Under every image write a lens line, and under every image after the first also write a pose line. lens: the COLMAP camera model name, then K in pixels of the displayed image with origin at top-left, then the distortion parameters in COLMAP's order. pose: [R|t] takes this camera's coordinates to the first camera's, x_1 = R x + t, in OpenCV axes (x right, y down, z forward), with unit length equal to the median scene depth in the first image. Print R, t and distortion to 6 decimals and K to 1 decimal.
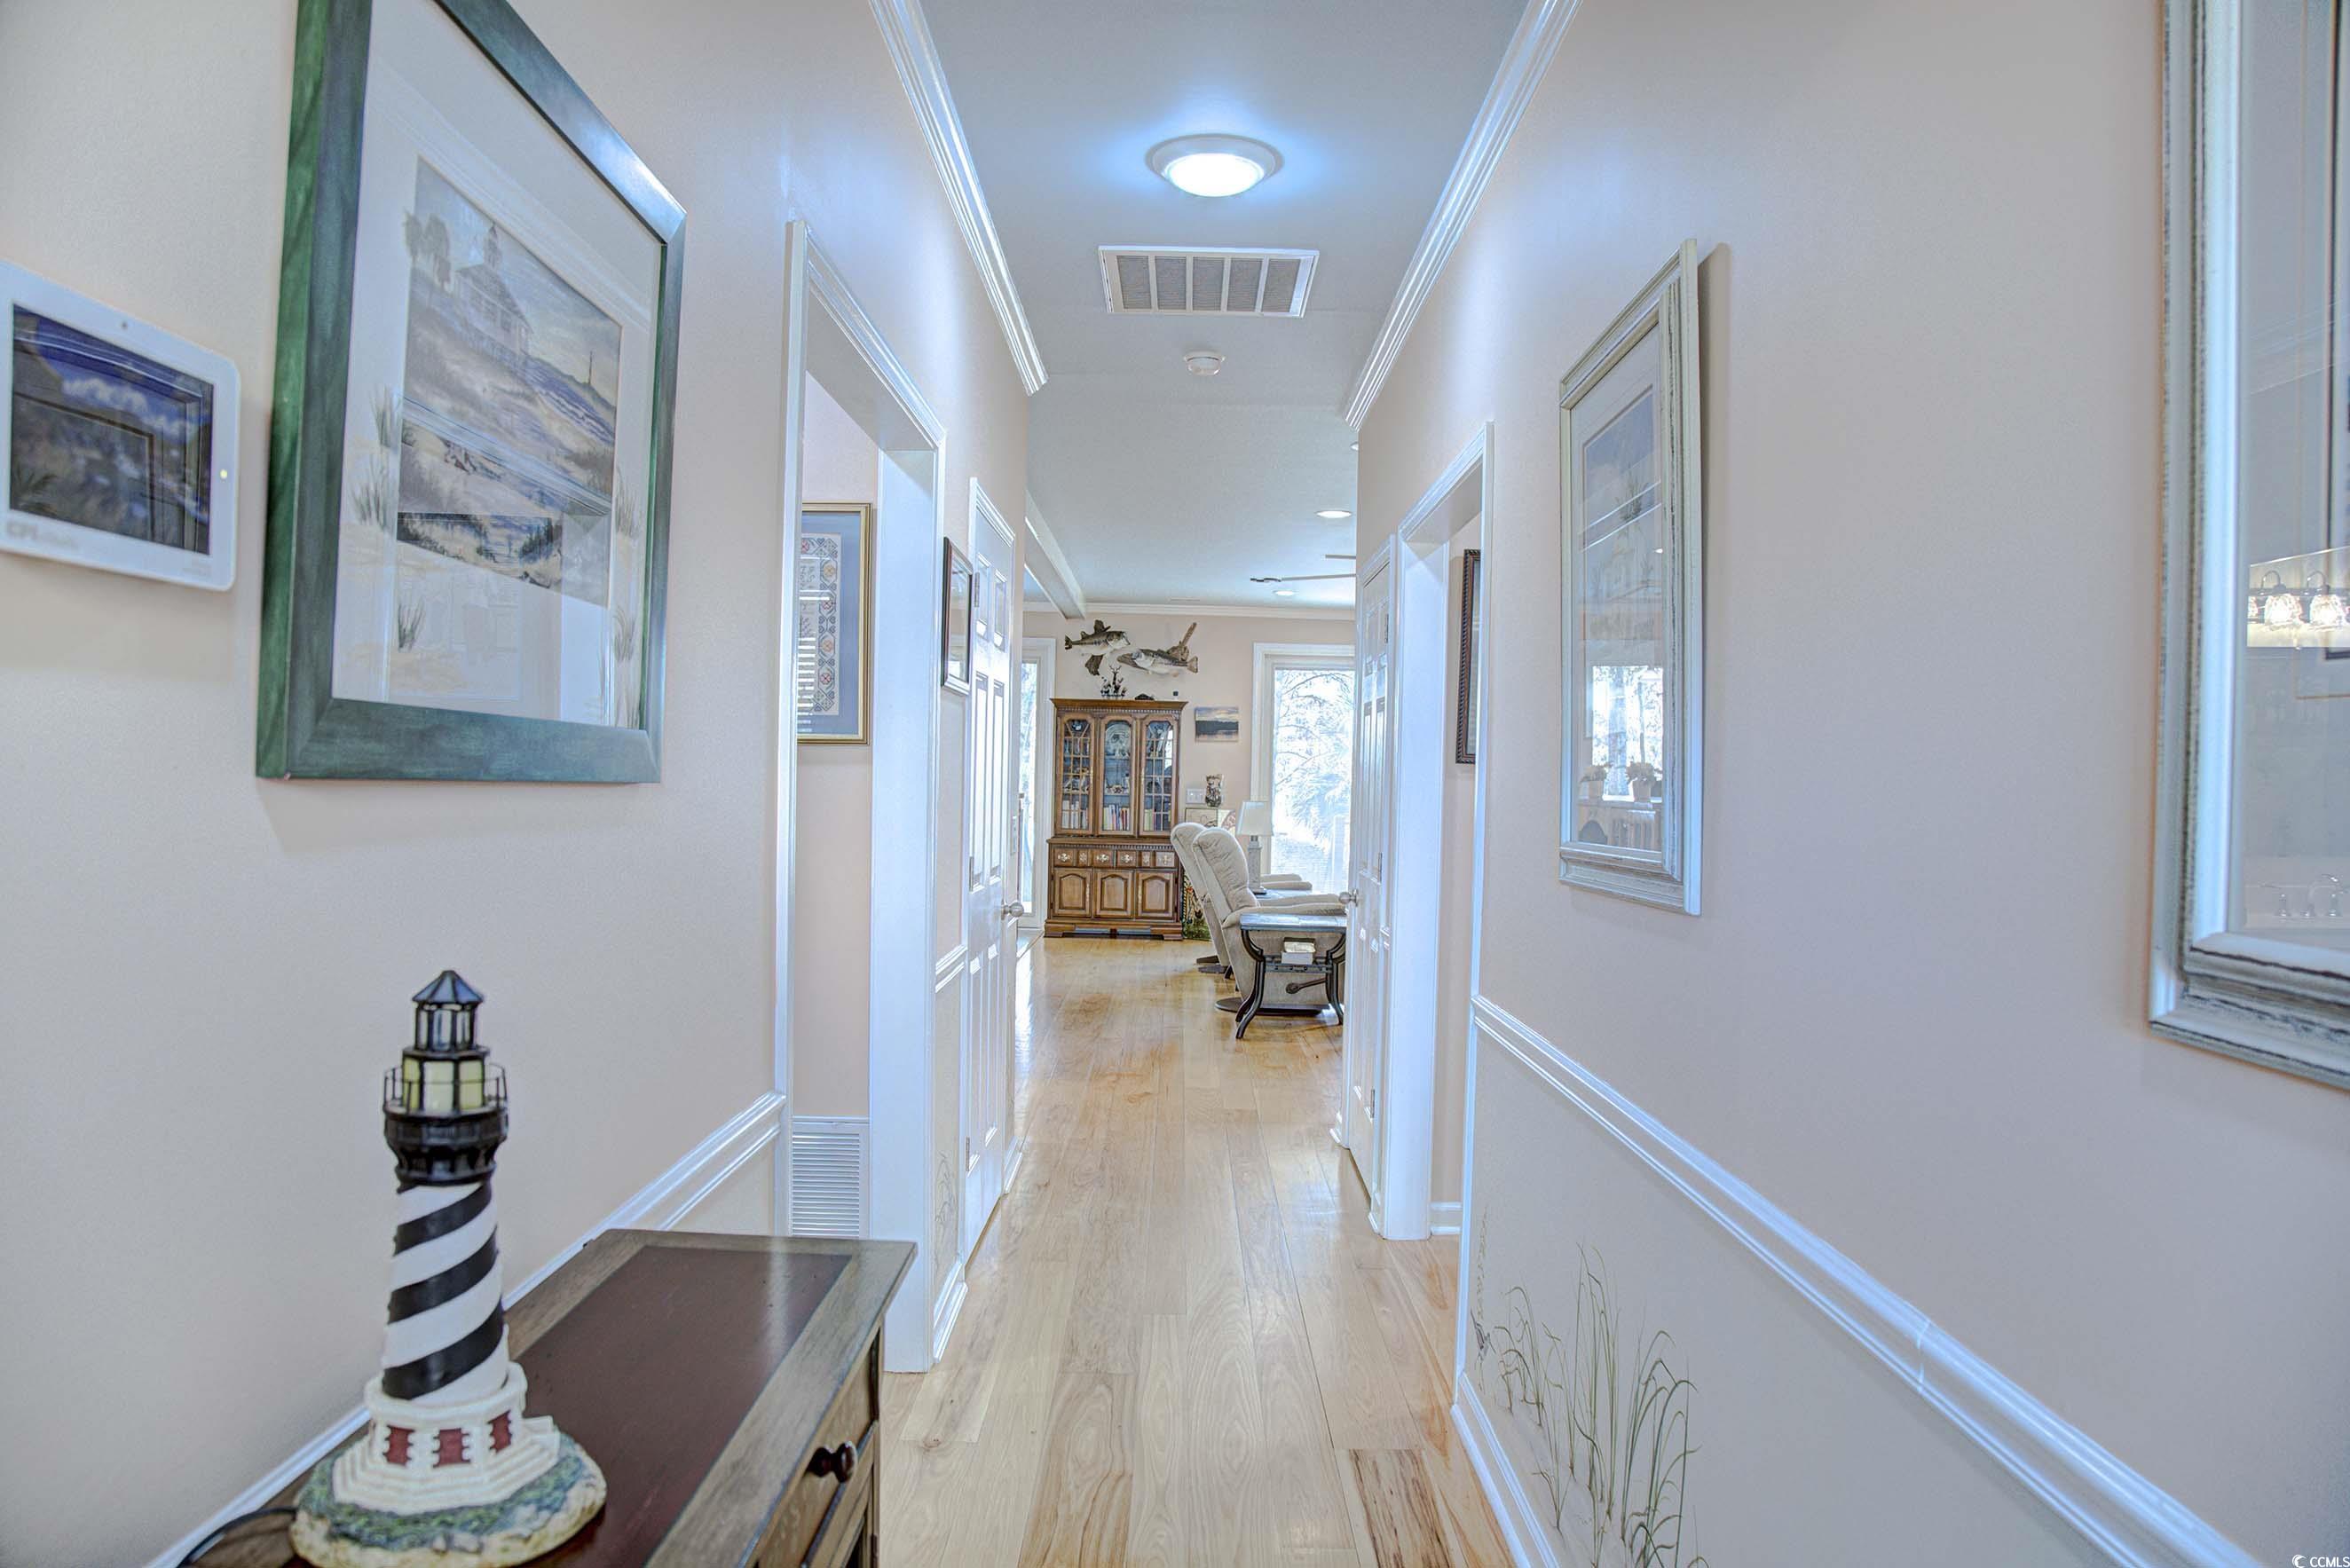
lens RADIAL K [[1591.0, 0, 1174.2], [0, 1591.0, 781.1], [0, 0, 1]] dist [-0.029781, 0.001297]
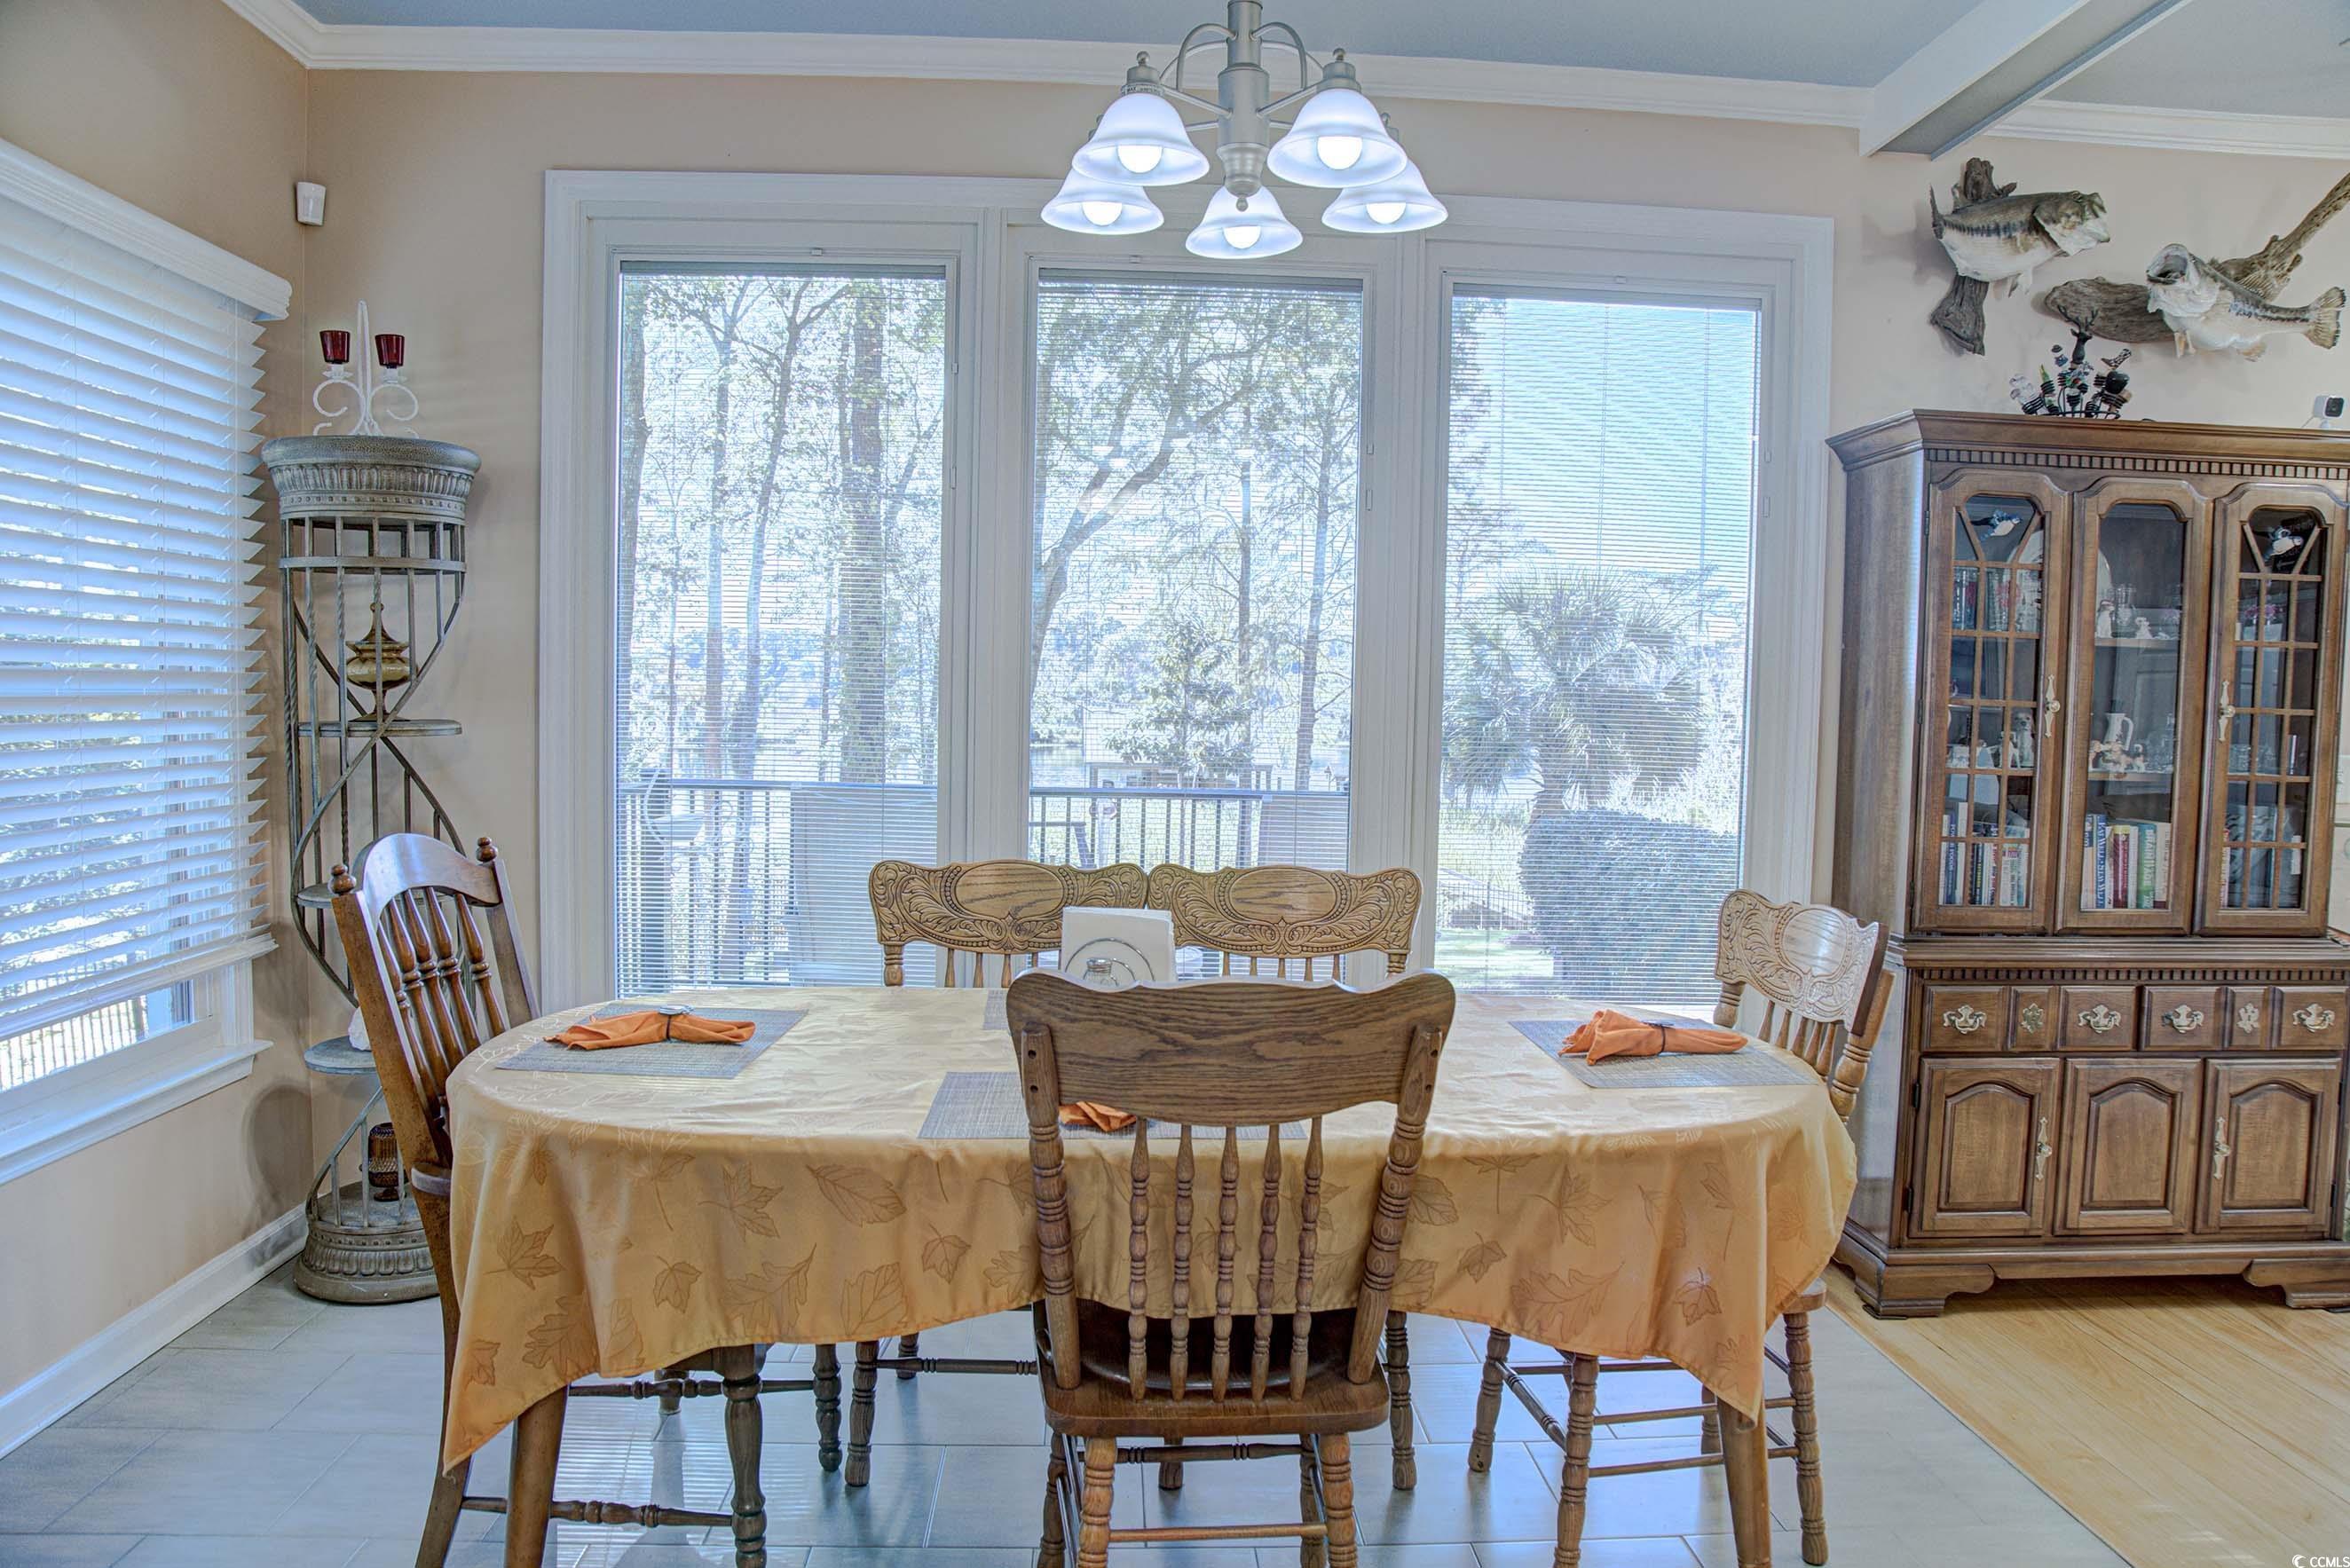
lens RADIAL K [[1591.0, 0, 1179.3], [0, 1591.0, 785.2], [0, 0, 1]] dist [-0.029781, 0.001297]
pose [[0.998644, -0.012576, 0.050527, -0.211457], [0.009861, 0.998513, 0.053620, -0.006417], [-0.051126, -0.053049, 0.997282, 0.744350]]
